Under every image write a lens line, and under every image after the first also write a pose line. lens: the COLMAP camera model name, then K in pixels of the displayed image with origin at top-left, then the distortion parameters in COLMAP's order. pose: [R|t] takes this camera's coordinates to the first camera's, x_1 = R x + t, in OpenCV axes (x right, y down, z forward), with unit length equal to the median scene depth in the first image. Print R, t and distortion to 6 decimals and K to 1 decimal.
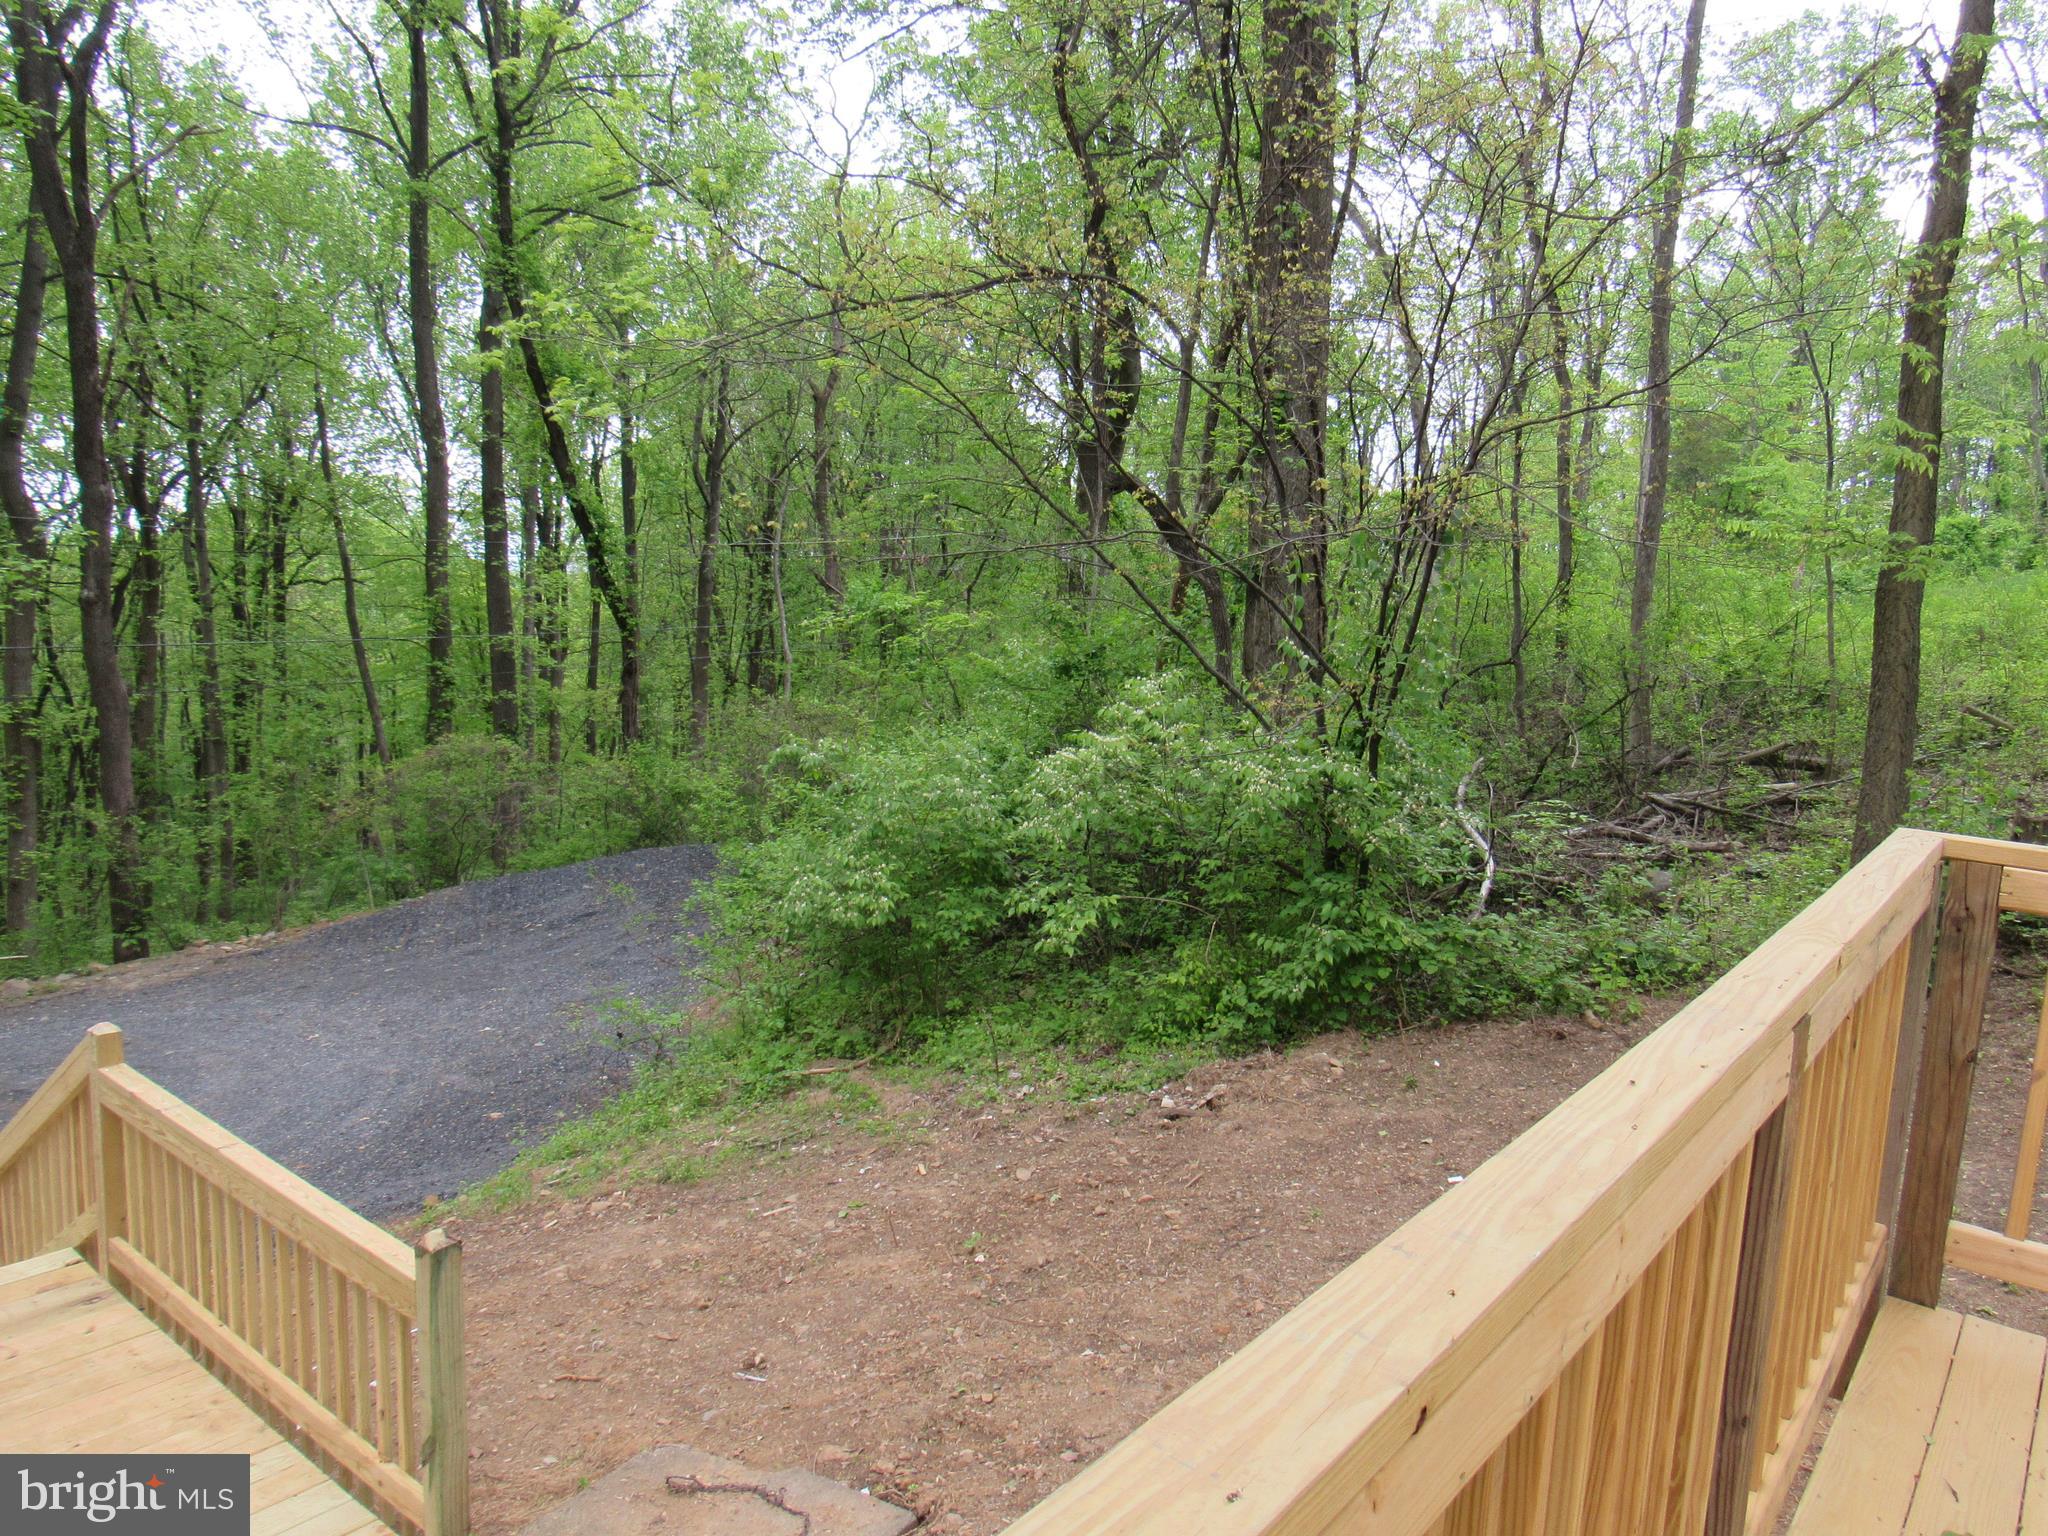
lens RADIAL K [[1471.3, 0, 1020.1], [0, 1471.3, 773.8], [0, 0, 1]] dist [-0.032368, 0.017521]
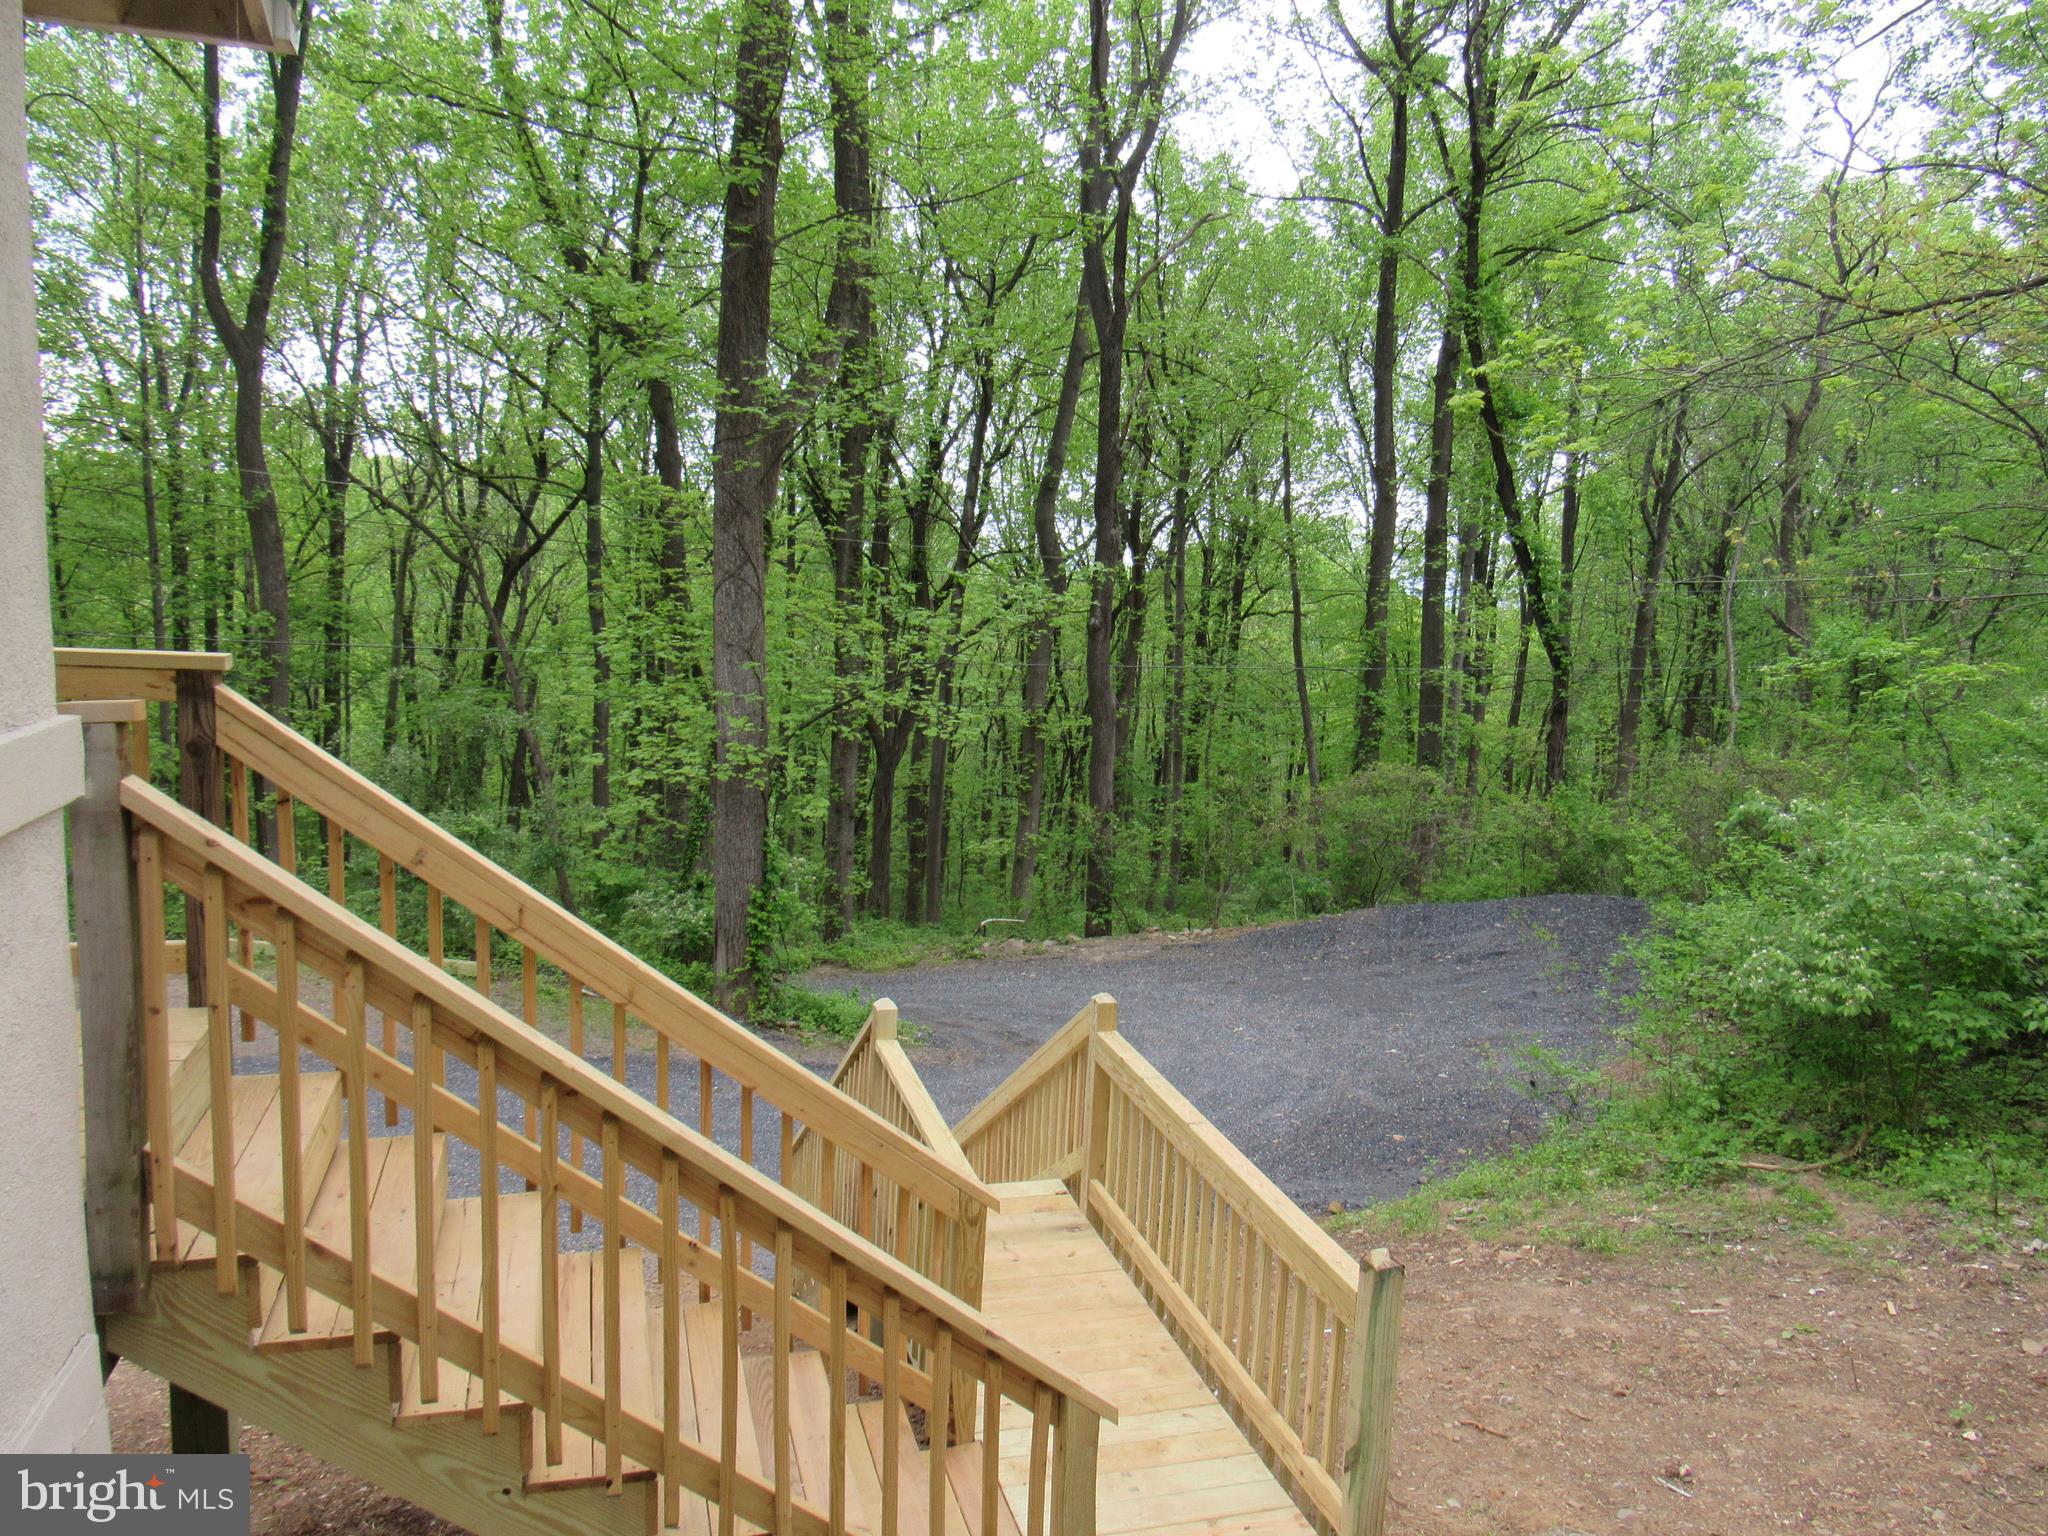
lens RADIAL K [[1460.6, 0, 1018.6], [0, 1460.6, 771.1], [0, 0, 1]] dist [-0.025007, -0.000458]
pose [[0.819259, 0.074027, -0.568625, -0.009241], [-0.088436, 0.996079, 0.002258, -0.000342], [0.566563, 0.048437, 0.822593, -0.000352]]
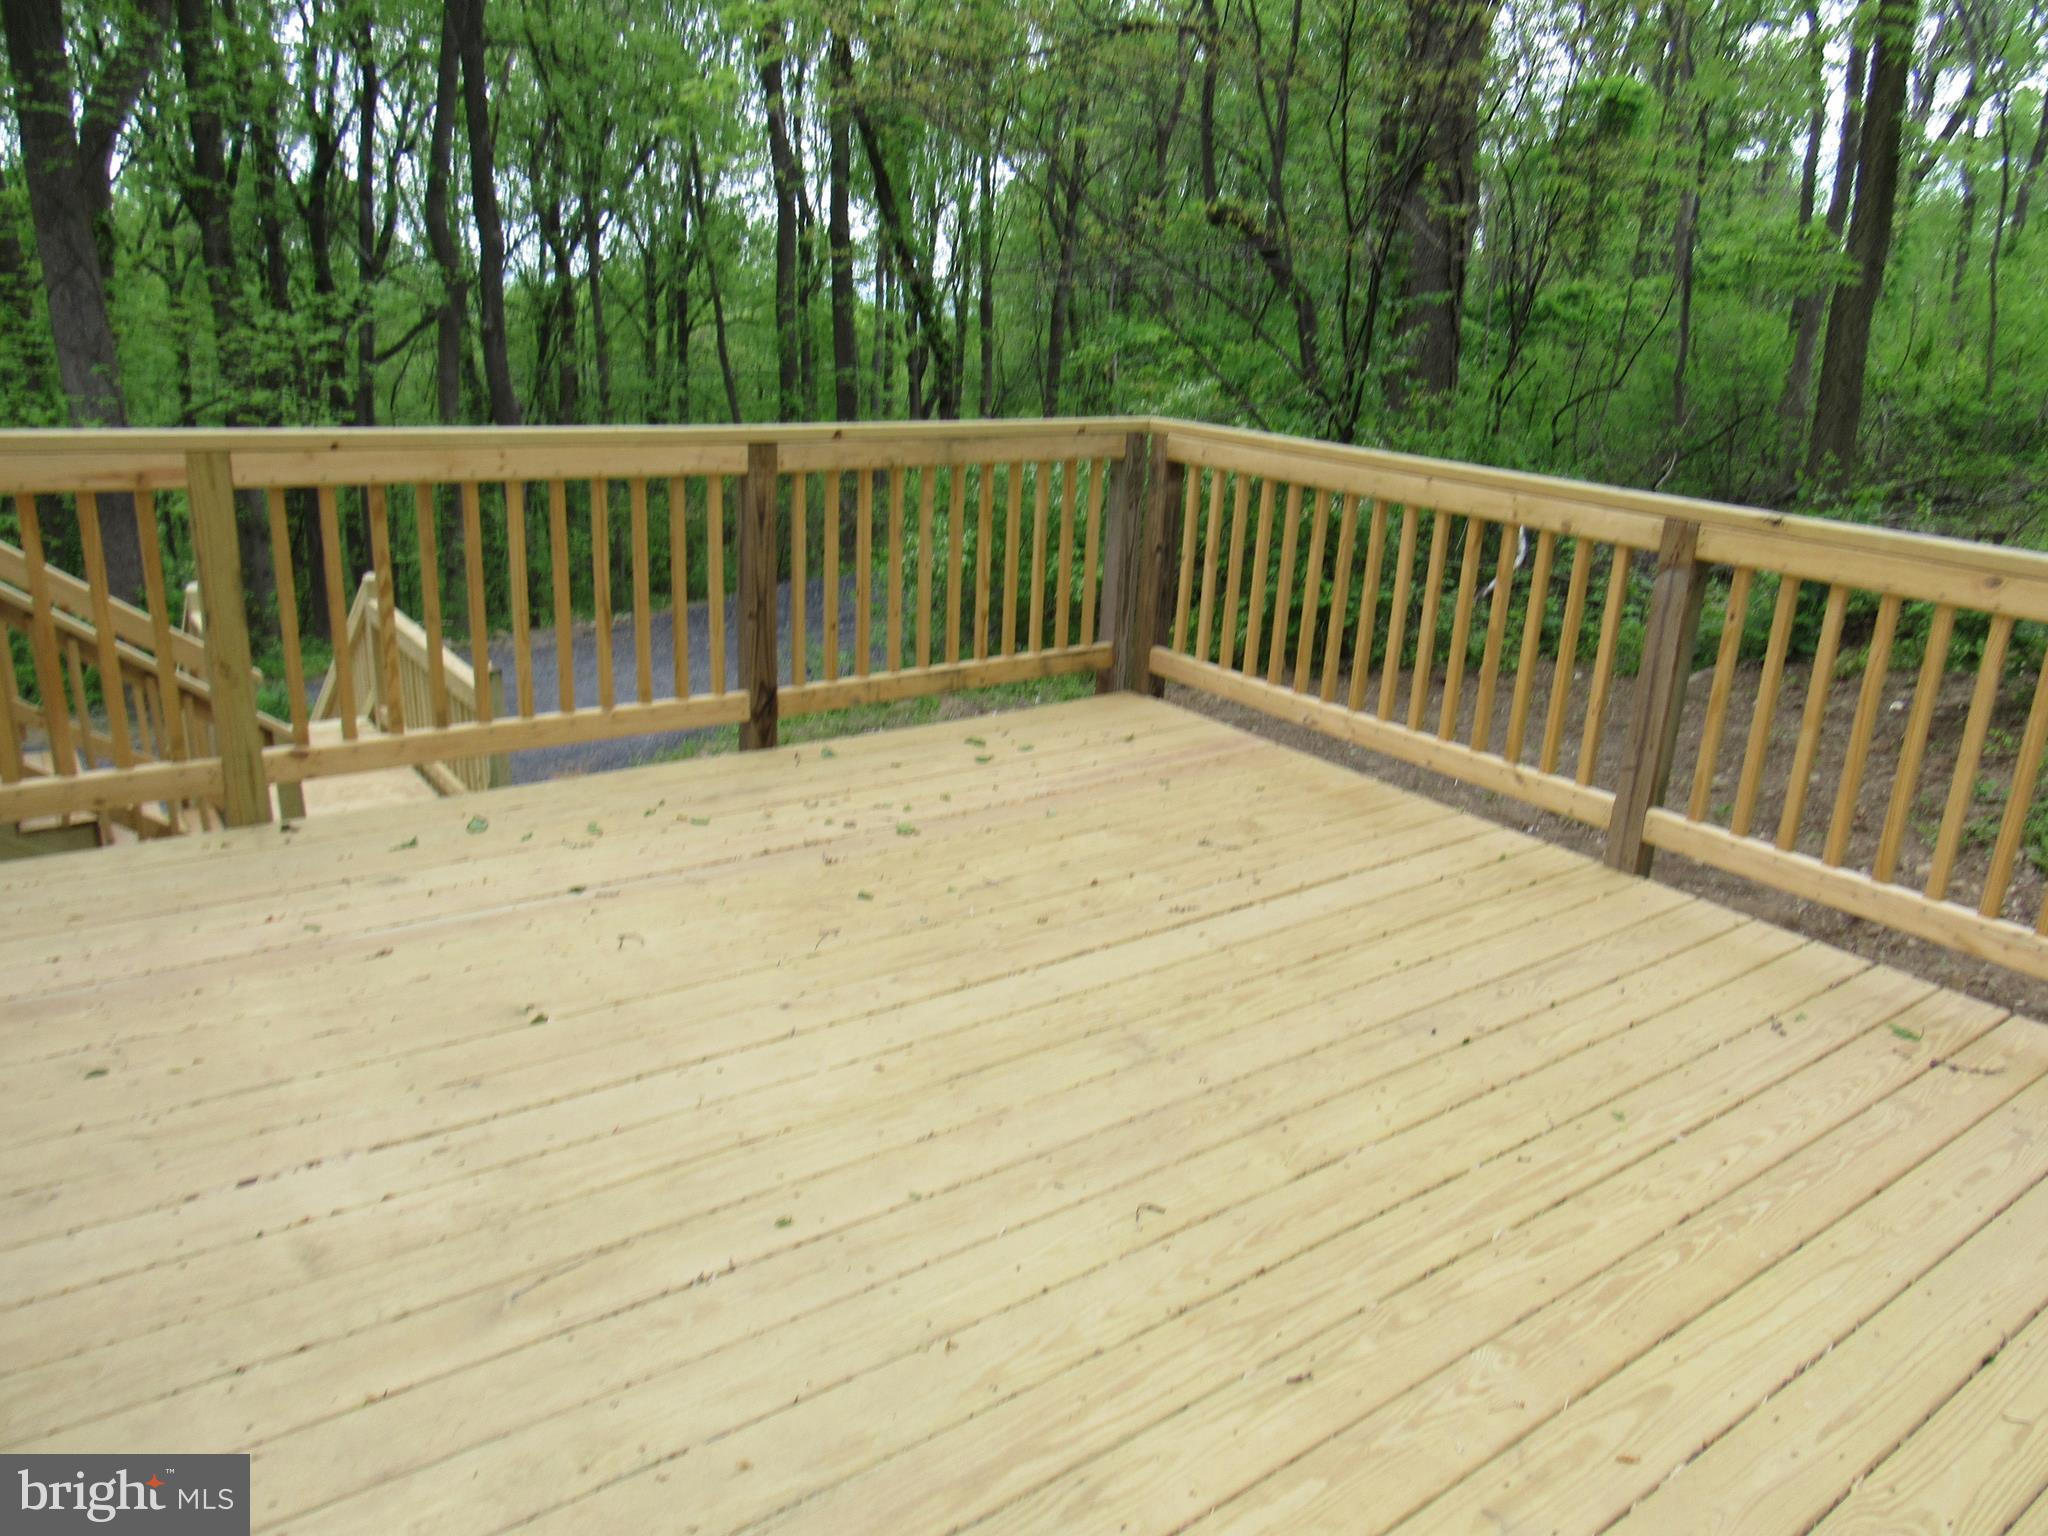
lens RADIAL K [[1461.4, 0, 1024.0], [0, 1461.4, 774.8], [0, 0, 1]] dist [-0.024681, 0.012490]
pose [[0.965090, 0.077650, -0.250145, 0.123869], [-0.034767, 0.984572, 0.171494, 0.021499], [0.259602, -0.156810, 0.952899, -0.098458]]
